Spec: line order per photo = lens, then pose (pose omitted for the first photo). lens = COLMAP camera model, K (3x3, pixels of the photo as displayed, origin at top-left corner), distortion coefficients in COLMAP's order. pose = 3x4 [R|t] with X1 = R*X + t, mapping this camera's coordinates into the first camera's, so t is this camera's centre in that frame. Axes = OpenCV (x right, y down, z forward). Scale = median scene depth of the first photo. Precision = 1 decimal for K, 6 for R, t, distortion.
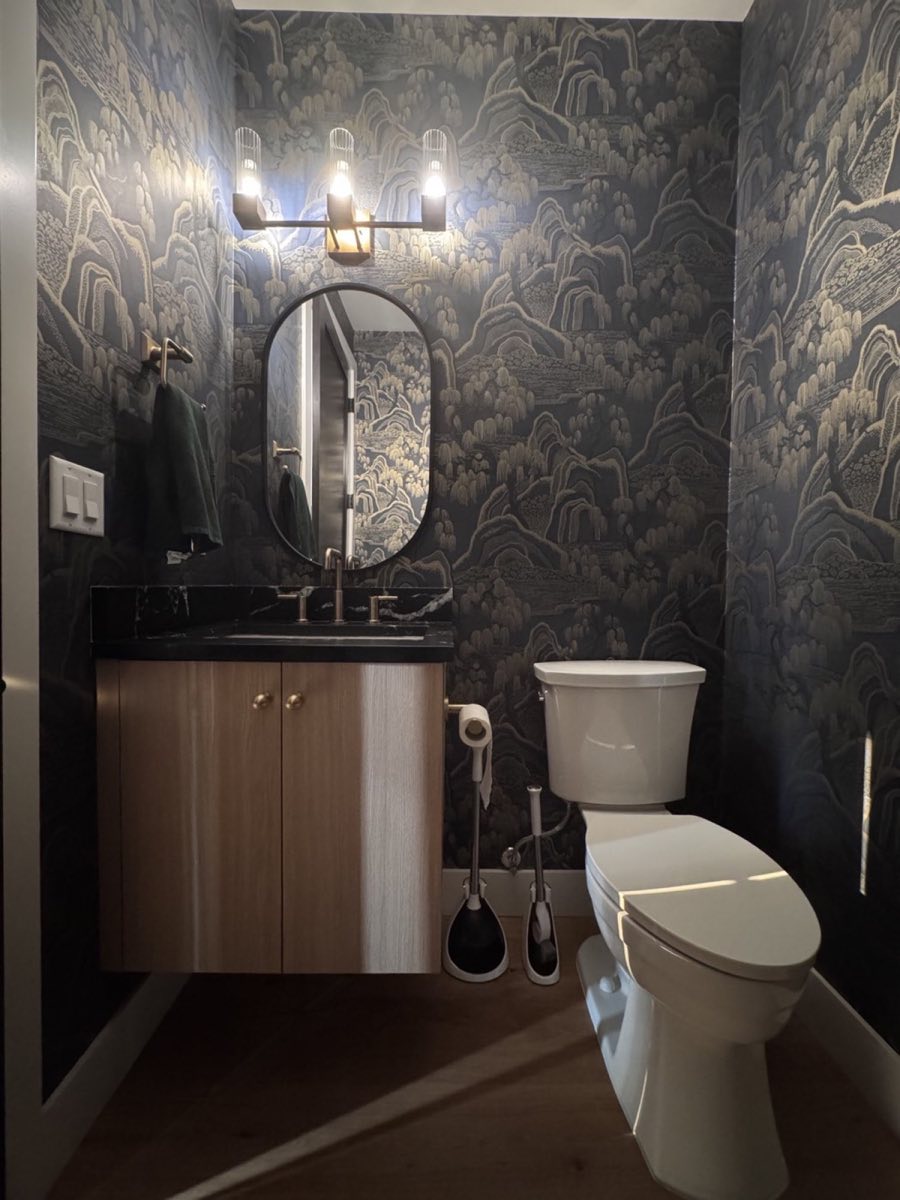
lens RADIAL K [[482.4, 0, 449.5], [0, 482.4, 594.1], [0, 0, 1]] dist [0.002008, 0.000421]
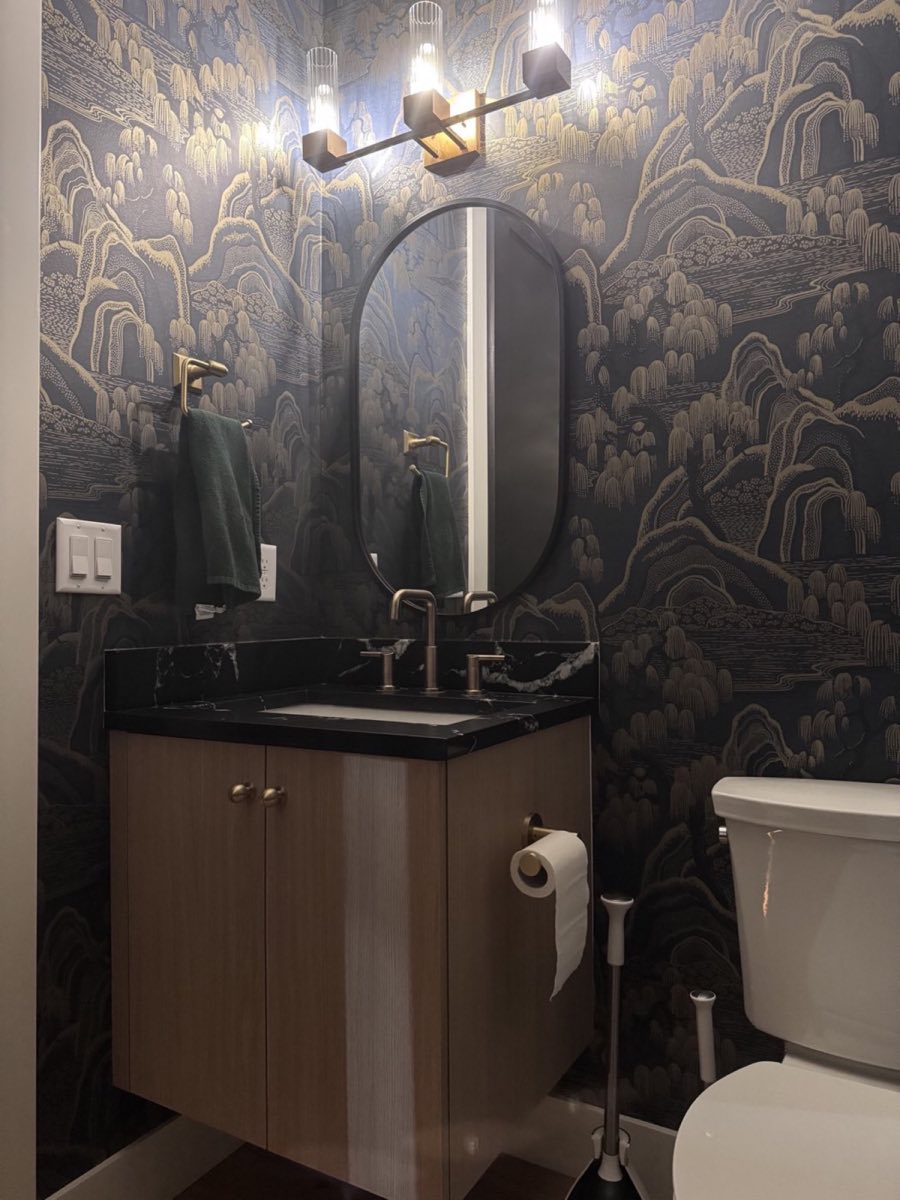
lens RADIAL K [[846.7, 0, 450.0], [0, 846.7, 600.0], [0, 0, 1]] dist [0.051402, -0.069675]
pose [[0.860282, -0.020592, -0.509402, 0.404279], [0.005797, 0.999514, -0.030614, -0.035112], [0.509785, 0.023384, 0.859984, -0.040791]]
